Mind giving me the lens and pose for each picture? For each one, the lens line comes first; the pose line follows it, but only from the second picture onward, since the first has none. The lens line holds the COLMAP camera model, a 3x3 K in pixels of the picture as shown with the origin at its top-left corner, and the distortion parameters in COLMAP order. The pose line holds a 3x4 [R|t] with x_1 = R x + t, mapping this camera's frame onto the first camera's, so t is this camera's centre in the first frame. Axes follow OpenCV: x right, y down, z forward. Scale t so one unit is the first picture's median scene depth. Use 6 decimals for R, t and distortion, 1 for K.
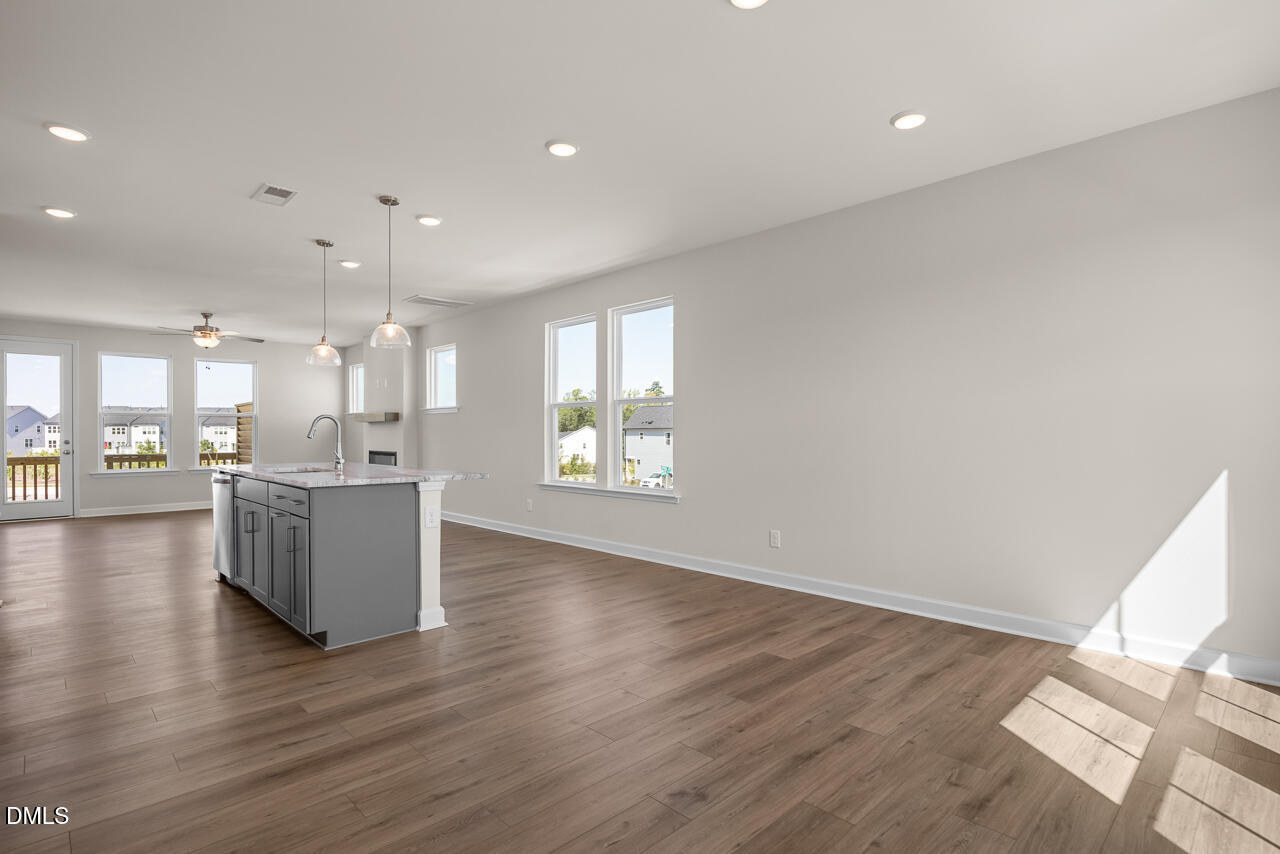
lens RADIAL K [[619.5, 0, 629.3], [0, 619.5, 431.0], [0, 0, 1]] dist [-0.011547, -0.000095]
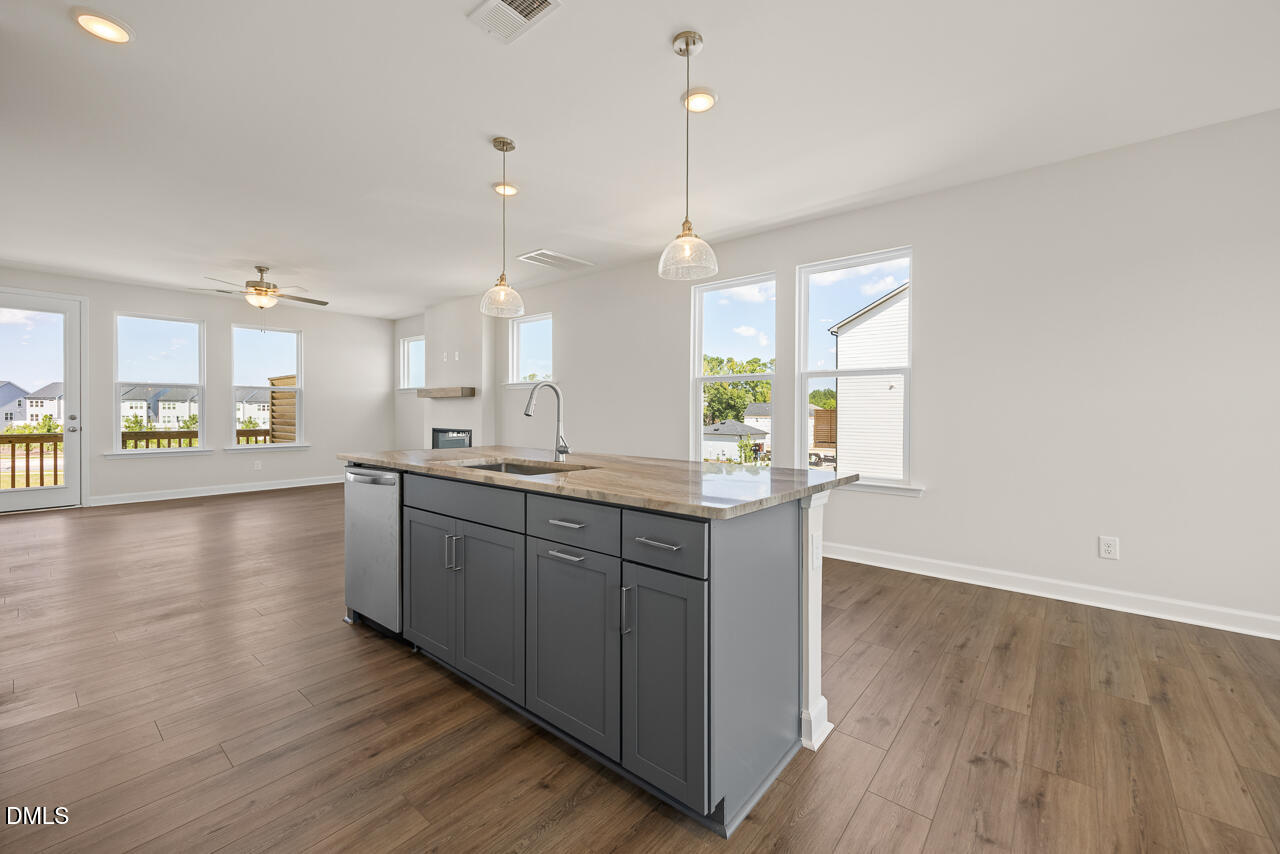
lens RADIAL K [[505.0, 0, 620.0], [0, 505.0, 410.3], [0, 0, 1]] dist [0.004578, -0.000141]
pose [[0.994716, 0.007096, 0.102415, -0.232609], [-0.007257, 0.999973, 0.001194, 0.002256], [-0.102403, -0.001931, 0.994741, 0.222468]]
